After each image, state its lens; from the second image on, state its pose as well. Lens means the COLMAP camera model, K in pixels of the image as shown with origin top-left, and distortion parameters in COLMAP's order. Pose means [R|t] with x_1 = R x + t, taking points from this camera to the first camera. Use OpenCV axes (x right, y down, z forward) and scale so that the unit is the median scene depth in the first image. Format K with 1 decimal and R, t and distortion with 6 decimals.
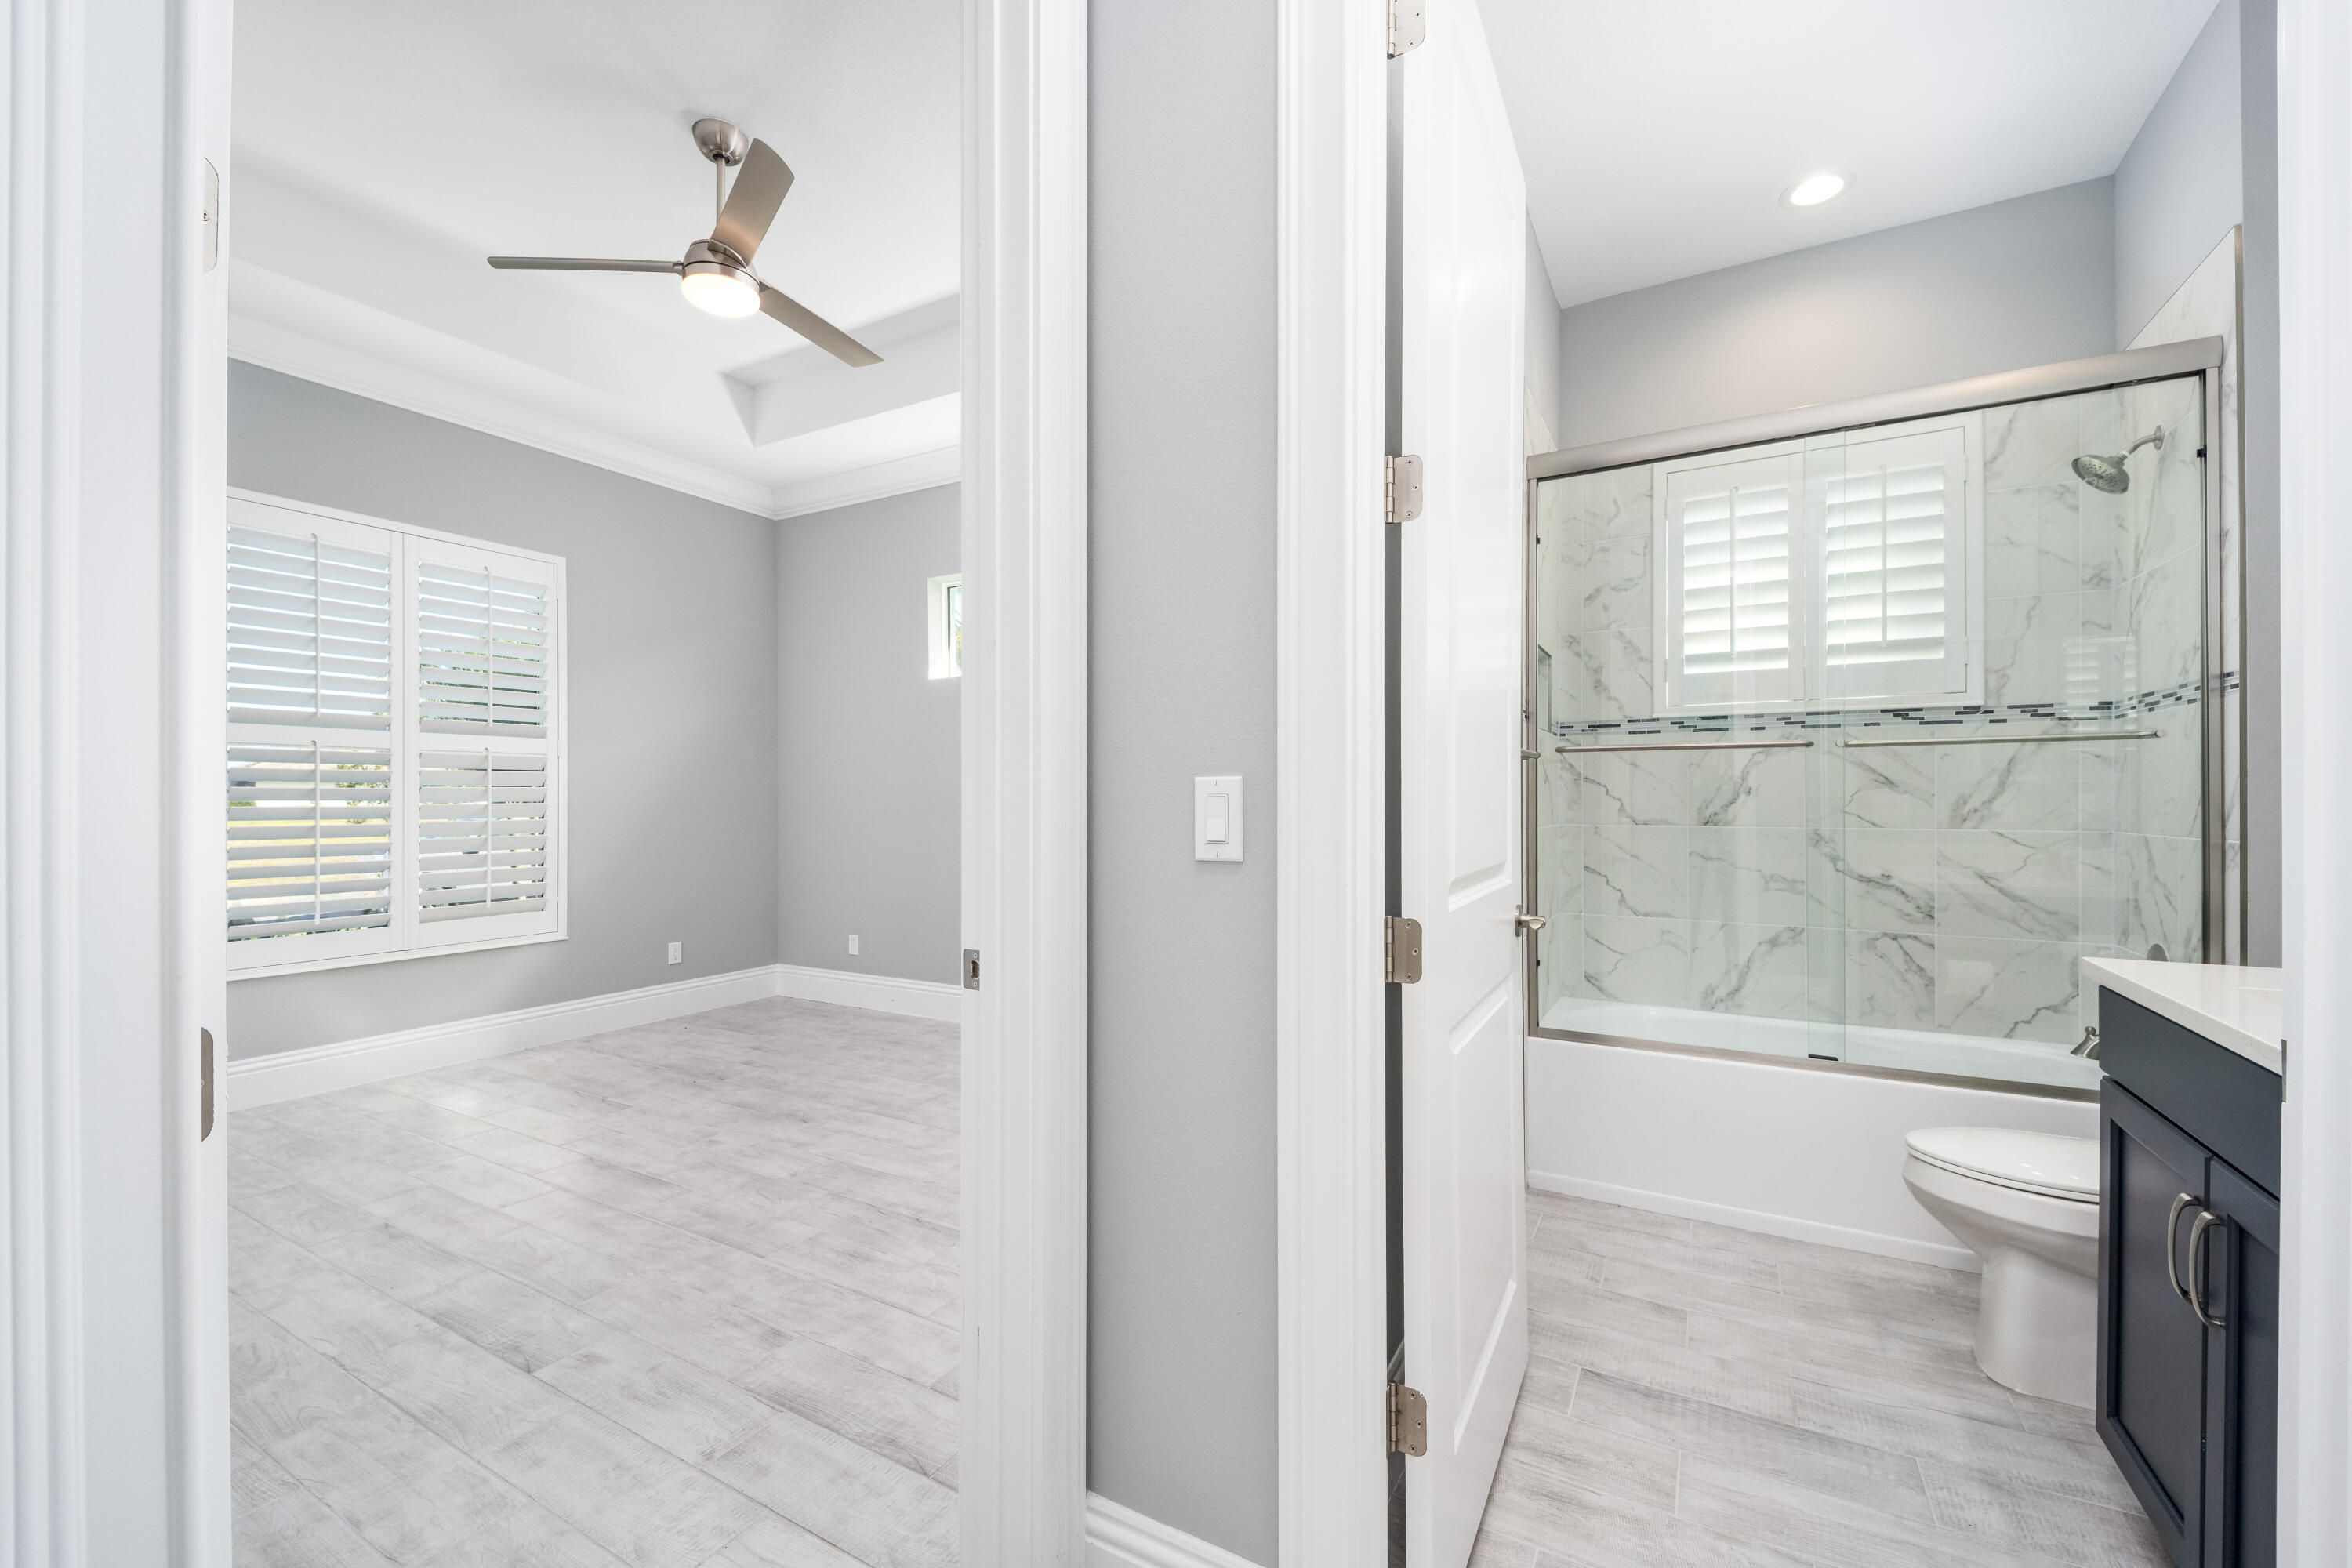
lens RADIAL K [[914.5, 0, 1224.1], [0, 914.5, 787.8], [0, 0, 1]] dist [-0.023703, -0.002095]
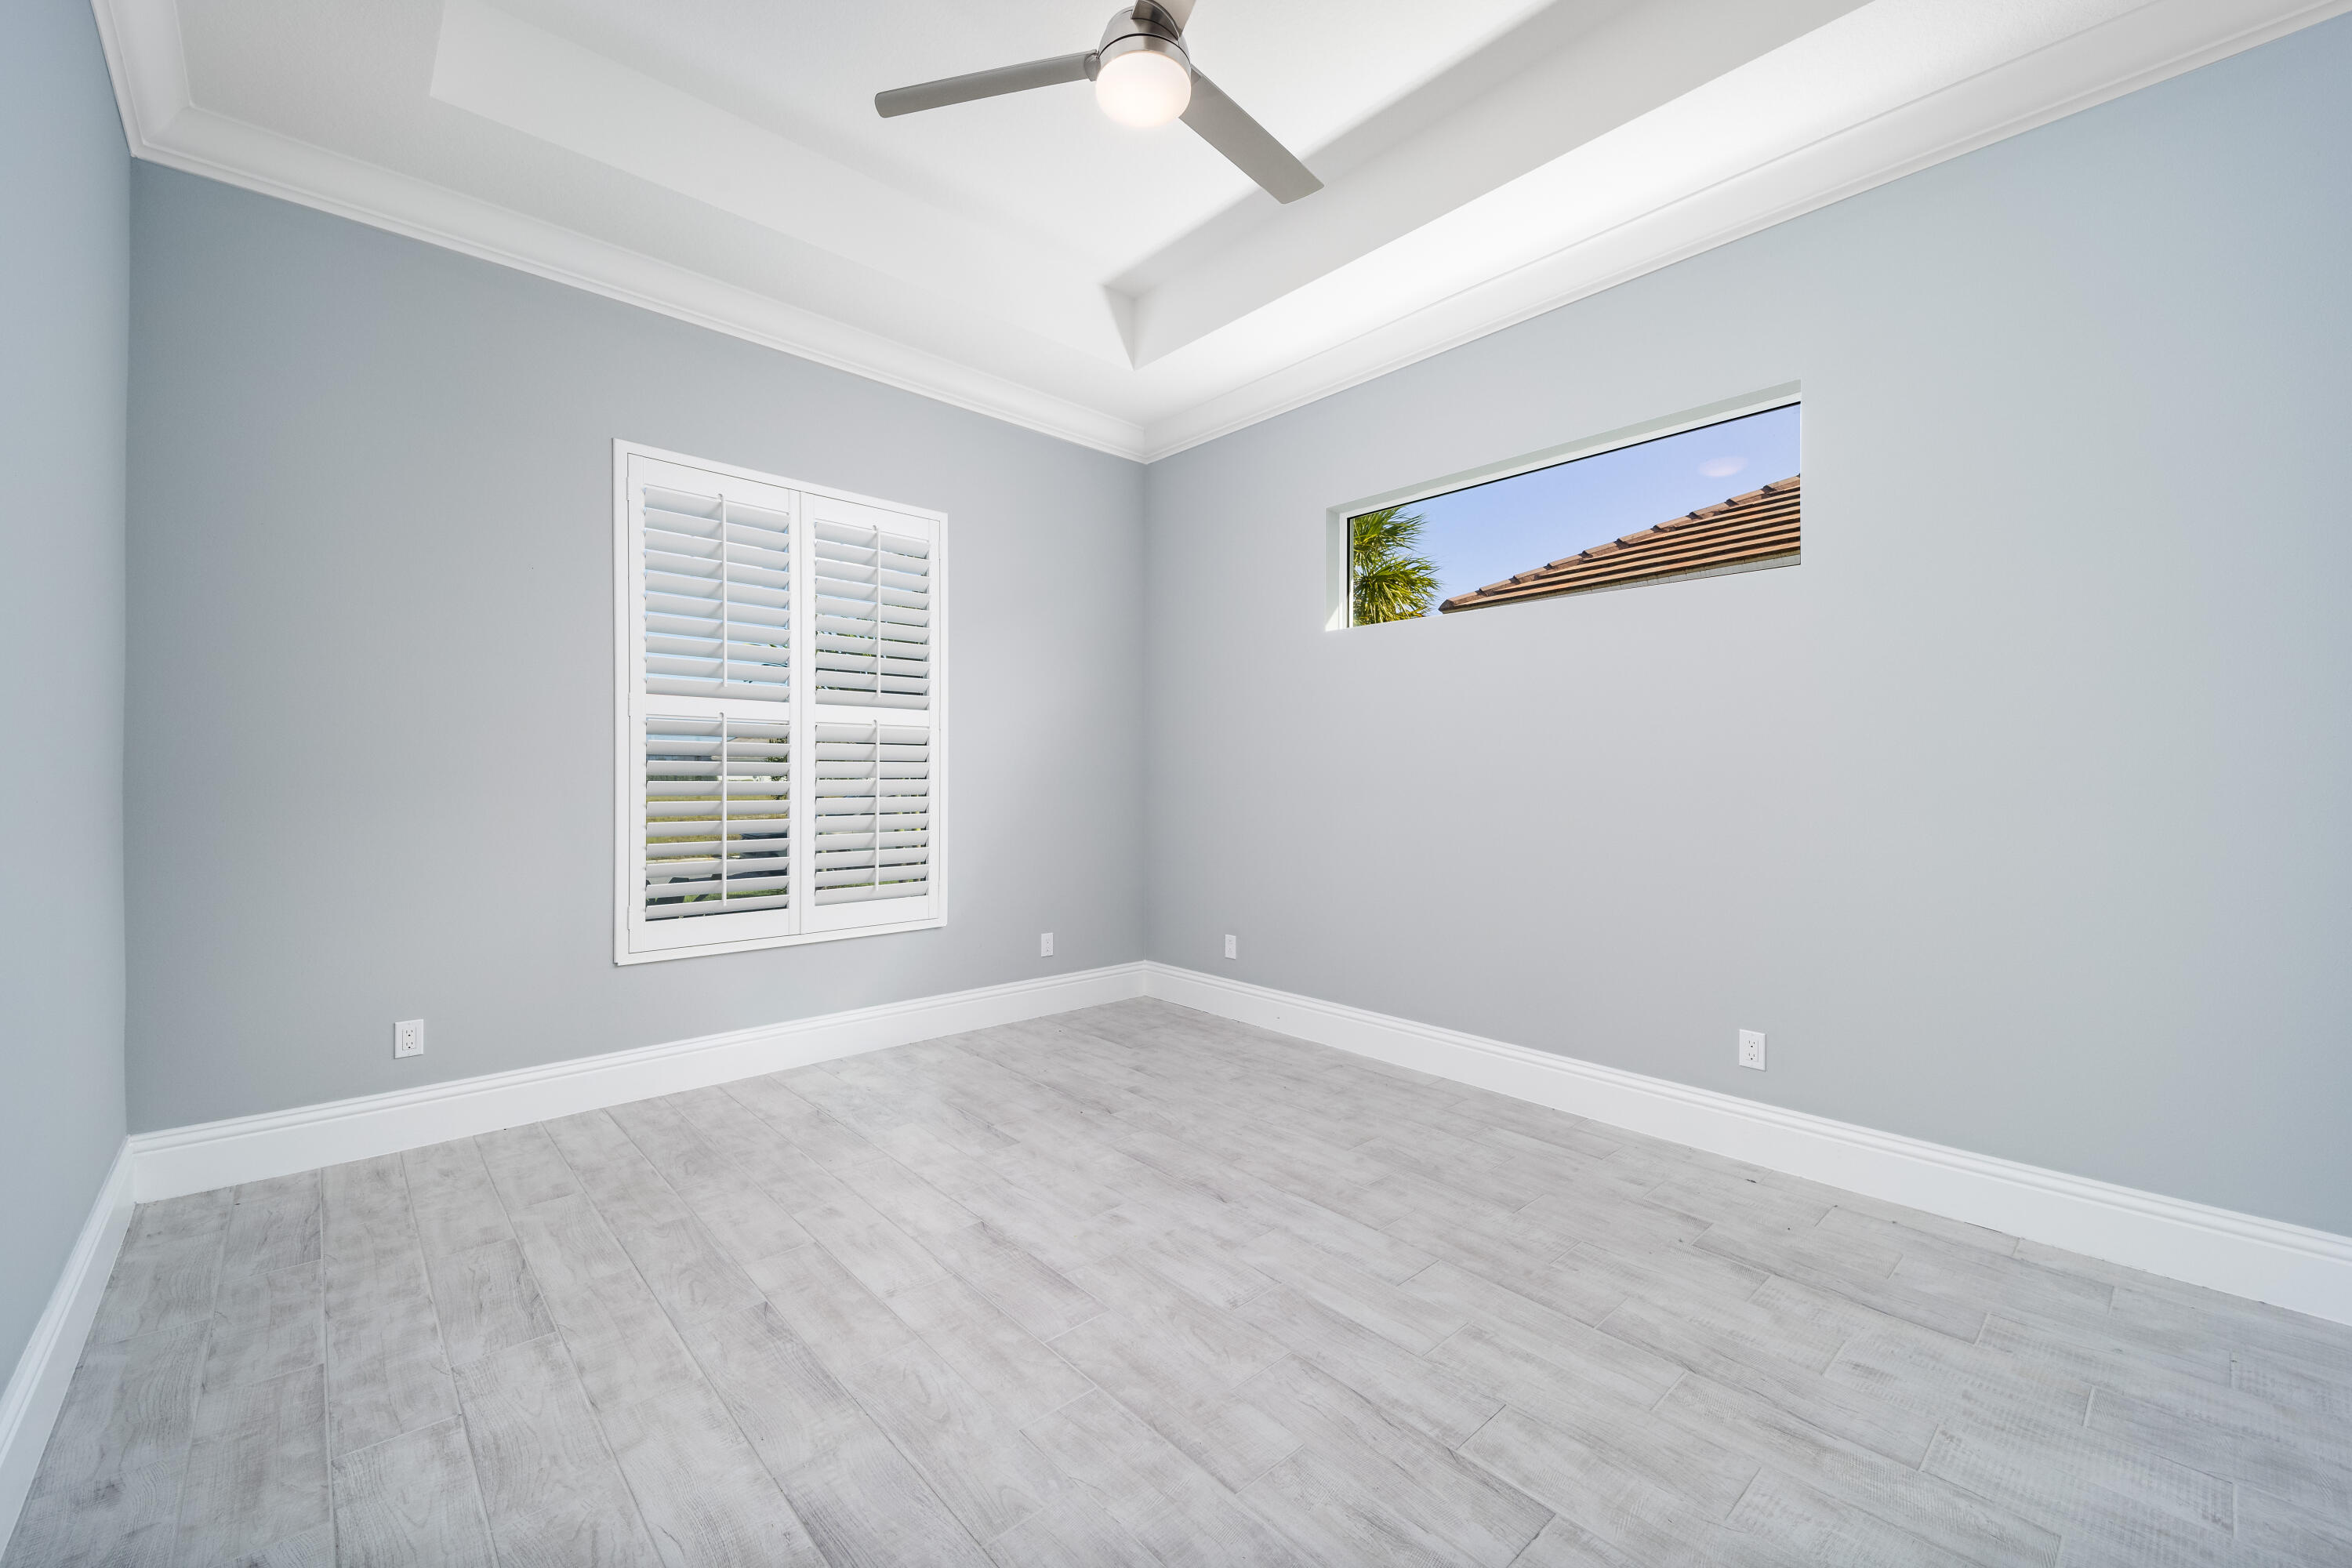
lens RADIAL K [[914.5, 0, 1184.6], [0, 914.5, 780.2], [0, 0, 1]] dist [-0.023703, -0.002095]
pose [[0.935948, 0.010466, -0.351984, -0.231675], [-0.006257, 0.999895, 0.013093, 0.004940], [0.352084, -0.010052, 0.935914, 0.281610]]
